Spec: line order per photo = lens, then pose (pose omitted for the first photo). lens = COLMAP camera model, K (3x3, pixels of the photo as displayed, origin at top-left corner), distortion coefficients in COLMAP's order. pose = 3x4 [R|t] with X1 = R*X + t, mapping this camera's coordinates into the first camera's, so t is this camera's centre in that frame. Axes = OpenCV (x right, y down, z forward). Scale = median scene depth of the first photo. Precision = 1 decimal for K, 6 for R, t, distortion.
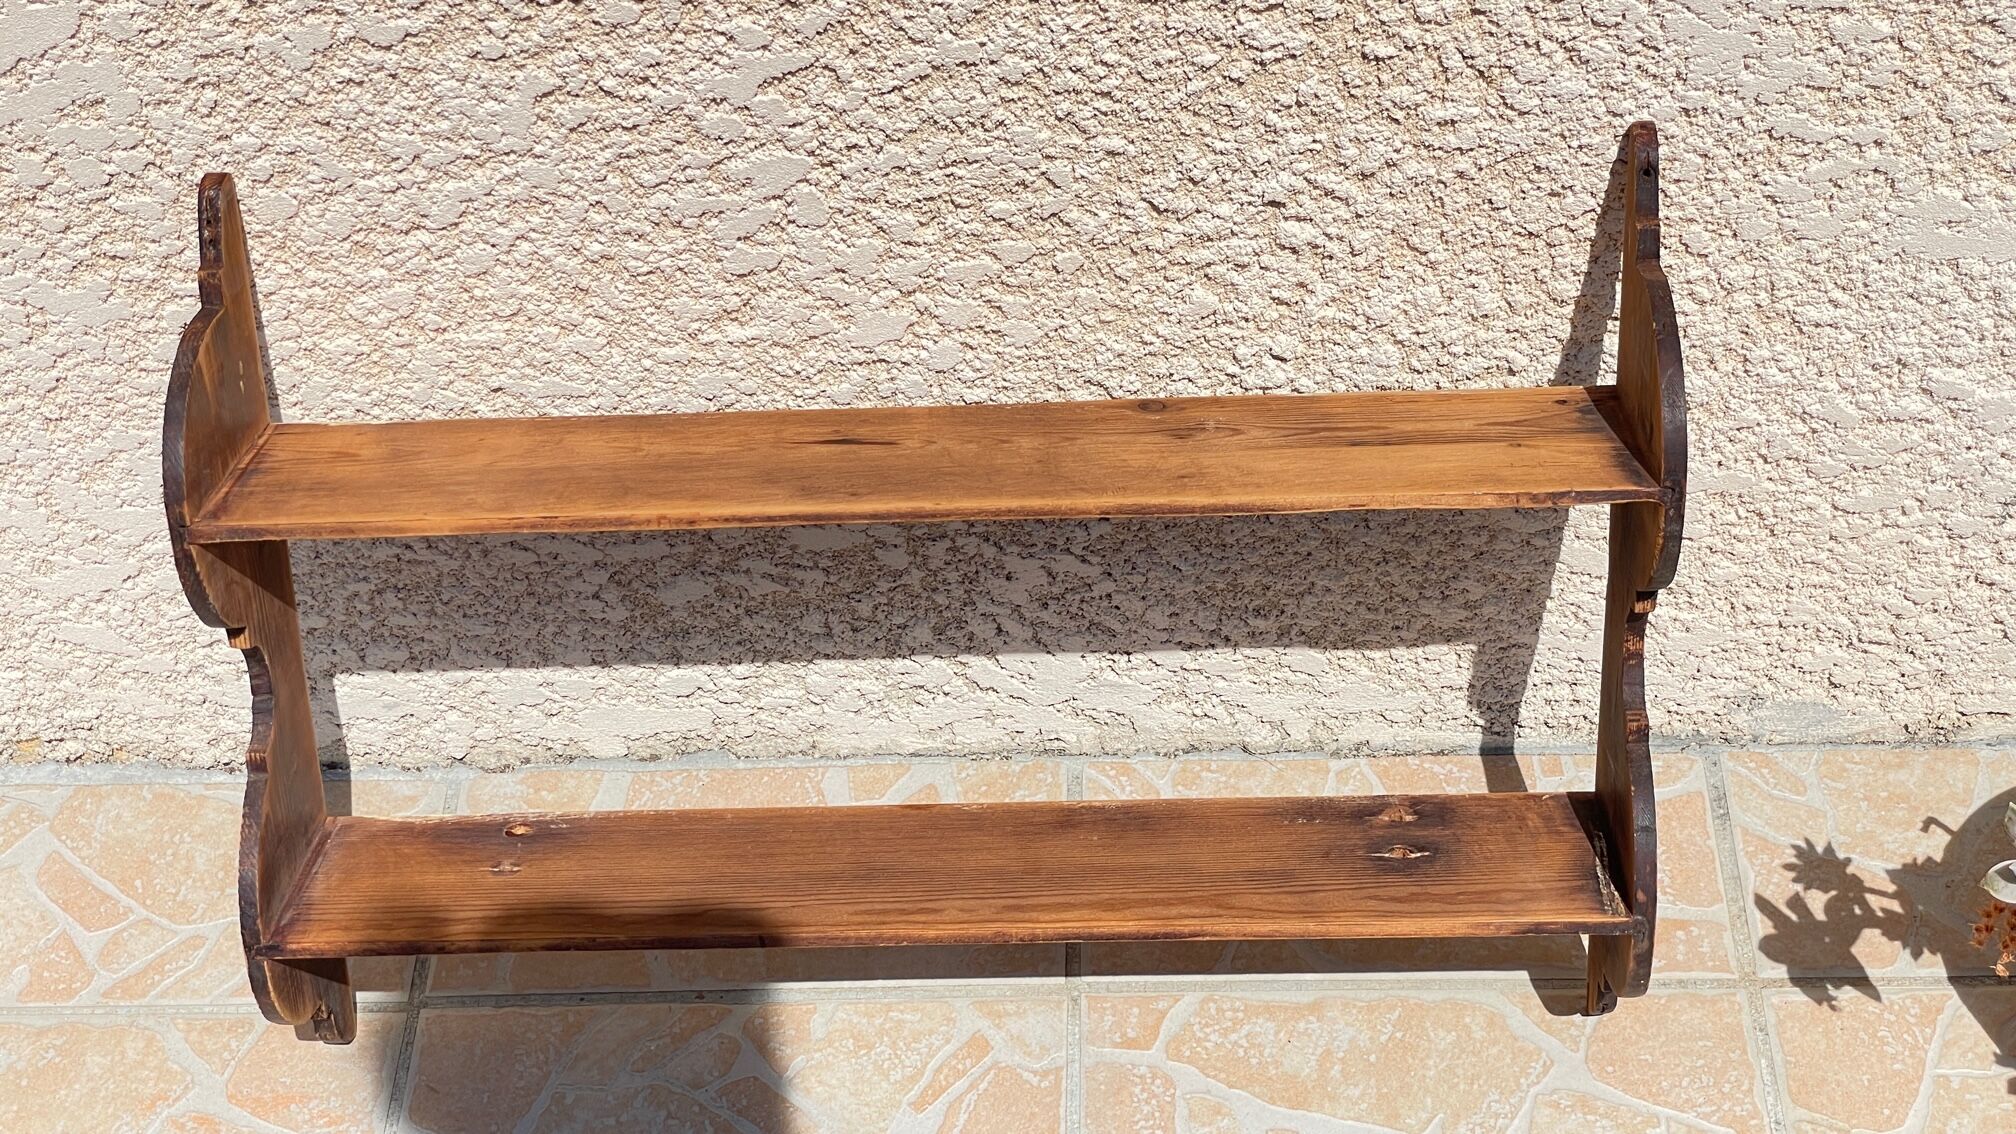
lens RADIAL K [[3062.7, 0, 1017.2], [0, 3062.7, 583.4], [0, 0, 1]] dist [0.071620, 0.000000]
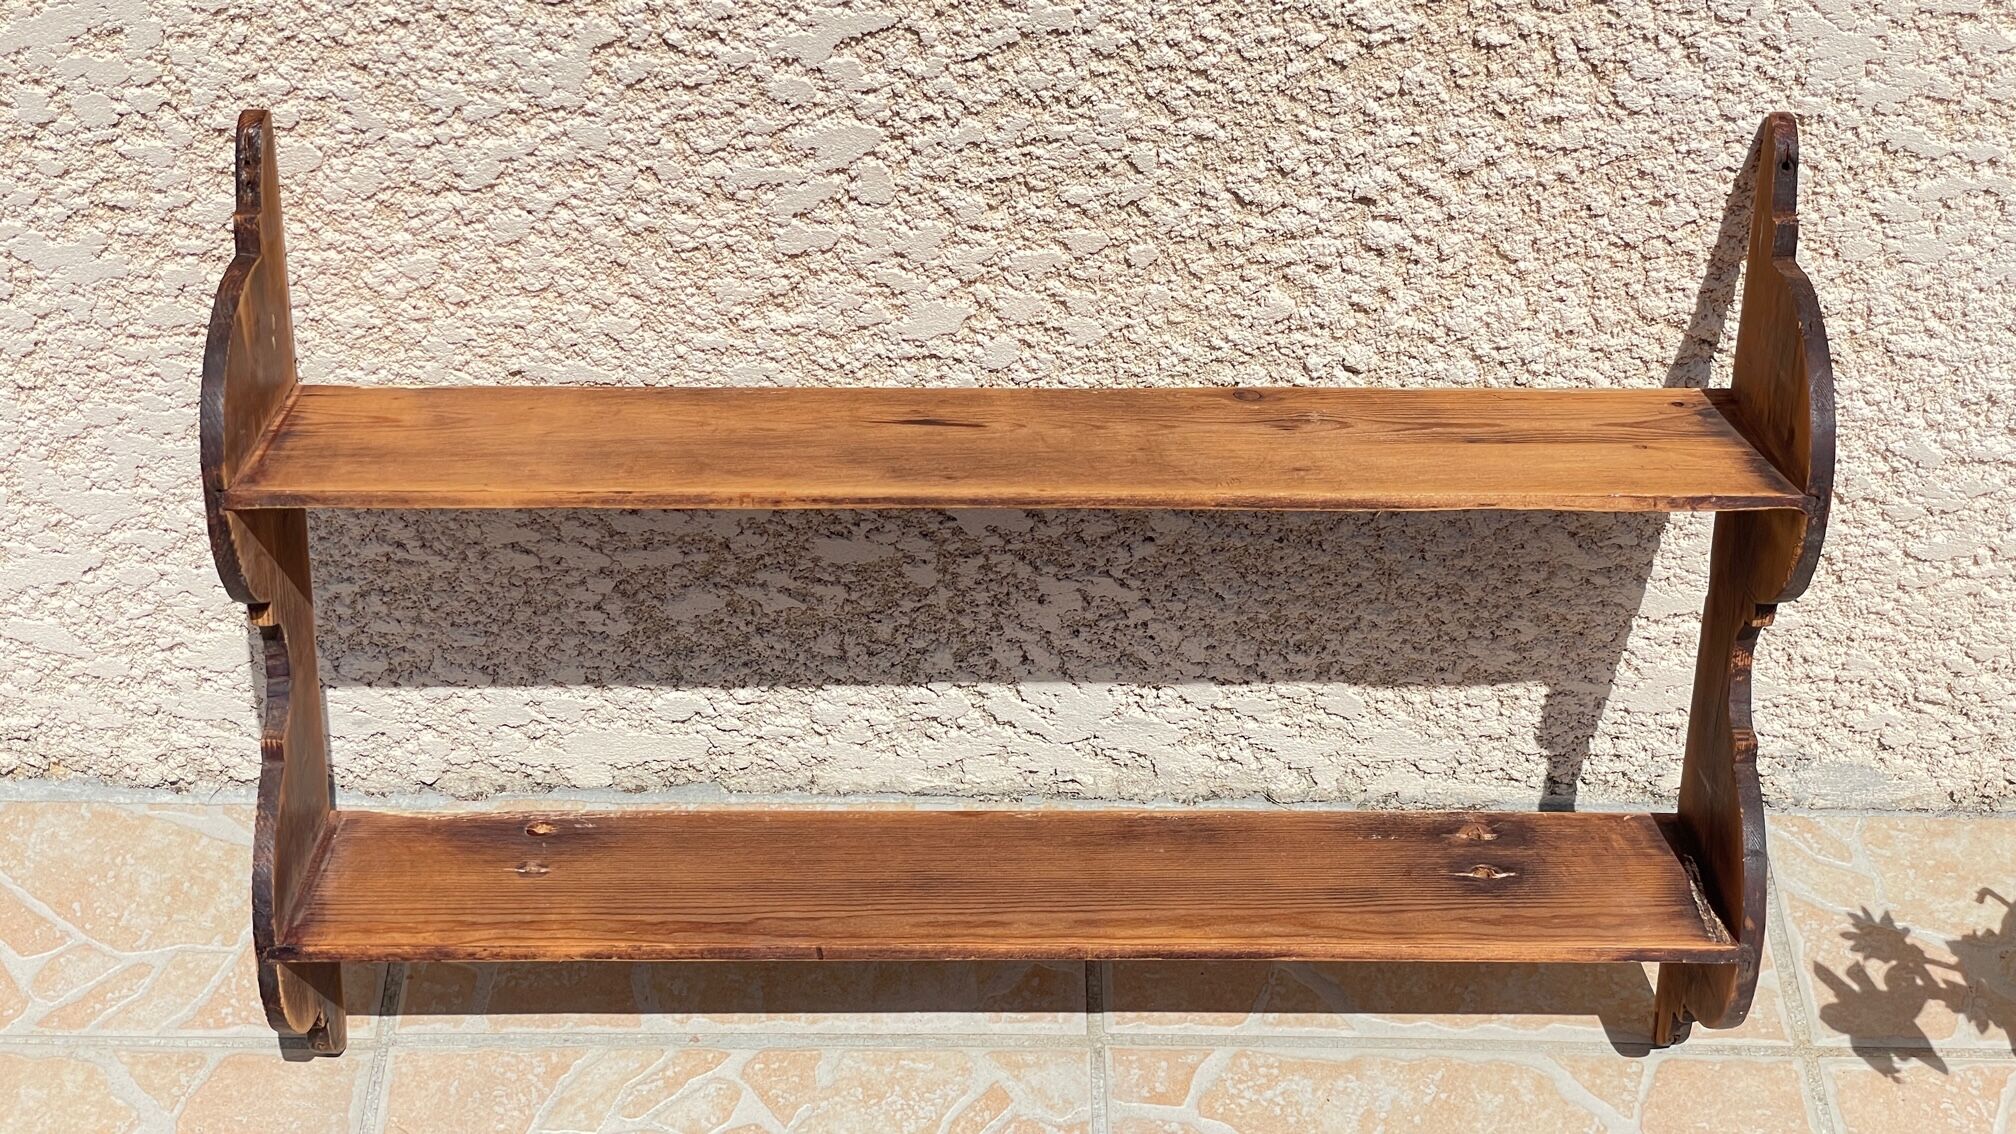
lens RADIAL K [[3062.7, 0, 1028.0], [0, 3062.7, 578.6], [0, 0, 1]] dist [0.071620, 0.000000]
pose [[0.996857, 0.035467, 0.070835, -0.080023], [-0.031654, 0.998026, -0.054239, 0.046133], [-0.072618, 0.051827, 0.996012, 0.063461]]
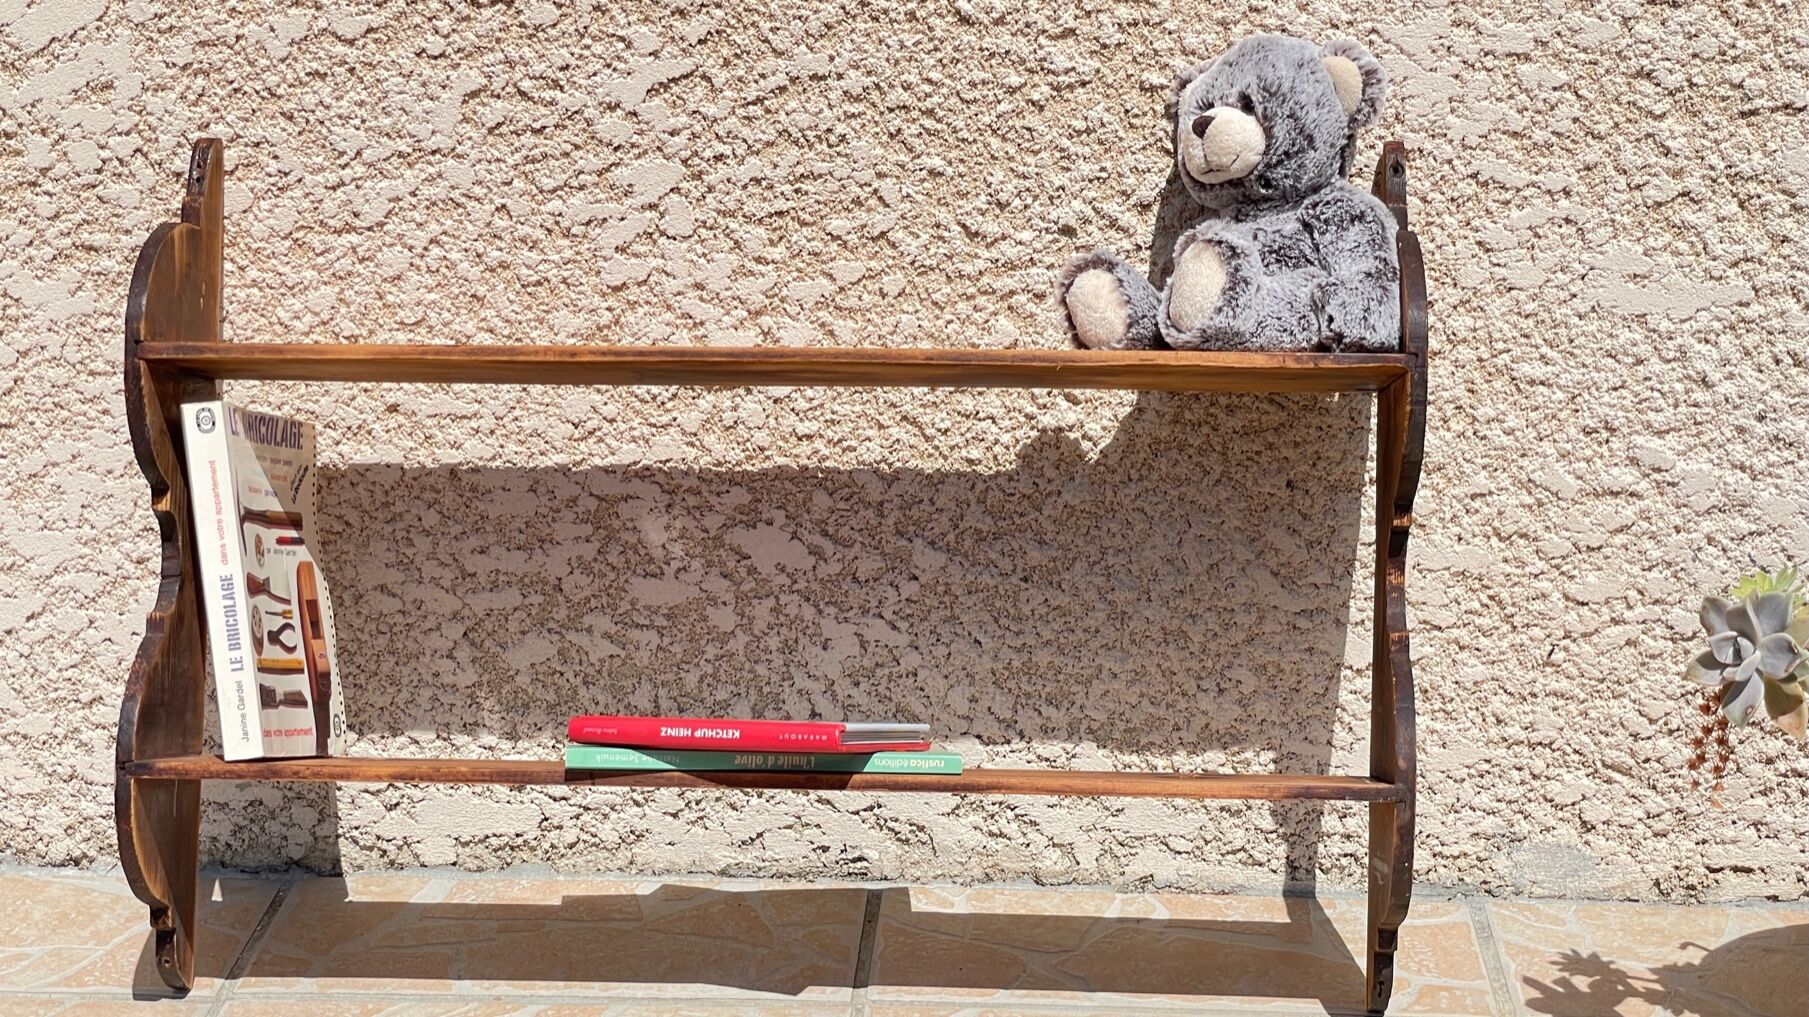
lens RADIAL K [[3044.2, 0, 893.1], [0, 3044.2, 517.0], [0, 0, 1]] dist [0.076893, 0.000000]
pose [[0.998067, 0.057947, -0.022436, 0.047203], [-0.061408, 0.864554, -0.498775, 0.544428], [-0.009505, 0.499188, 0.866441, 0.027747]]
